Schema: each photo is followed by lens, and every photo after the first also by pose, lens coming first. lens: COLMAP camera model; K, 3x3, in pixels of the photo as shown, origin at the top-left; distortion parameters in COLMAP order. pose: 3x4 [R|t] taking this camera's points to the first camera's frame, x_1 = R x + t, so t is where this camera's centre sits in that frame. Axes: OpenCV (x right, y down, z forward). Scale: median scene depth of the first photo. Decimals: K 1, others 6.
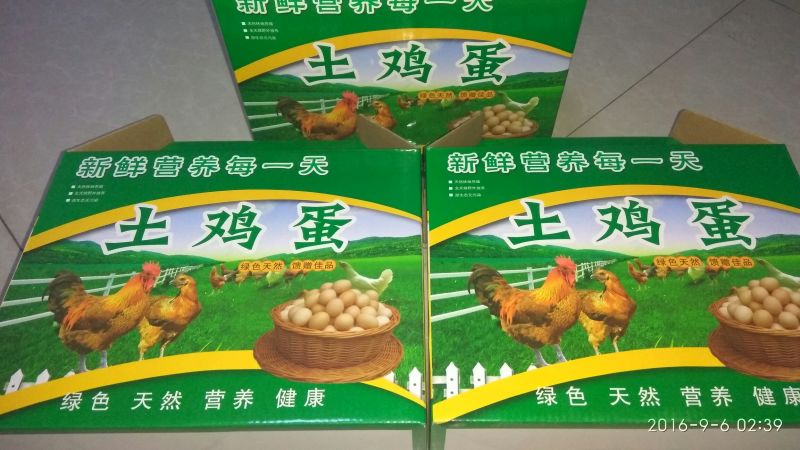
lens RADIAL K [[619.6, 0, 397.4], [0, 619.6, 225.3], [0, 0, 1]] dist [0.113747, -0.181375]
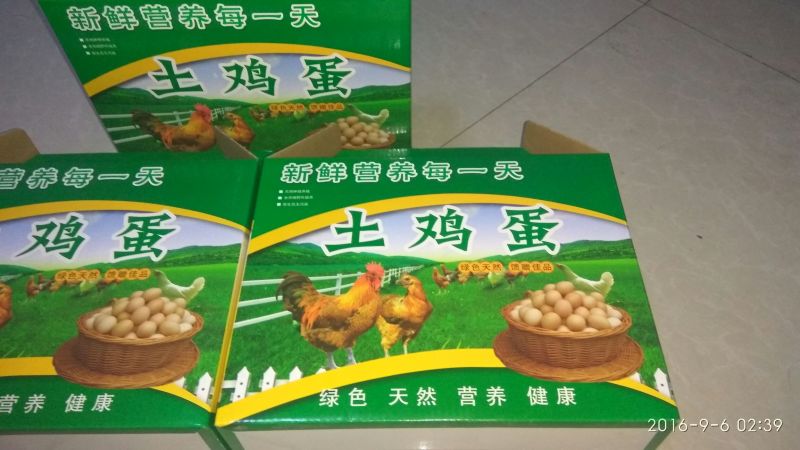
lens RADIAL K [[619.6, 0, 401.7], [0, 619.6, 224.7], [0, 0, 1]] dist [0.113747, -0.181375]
pose [[0.999972, -0.007356, 0.001561, 0.308518], [0.007380, 0.999842, -0.016145, 0.003150], [-0.001442, 0.016156, 0.999868, -0.033729]]
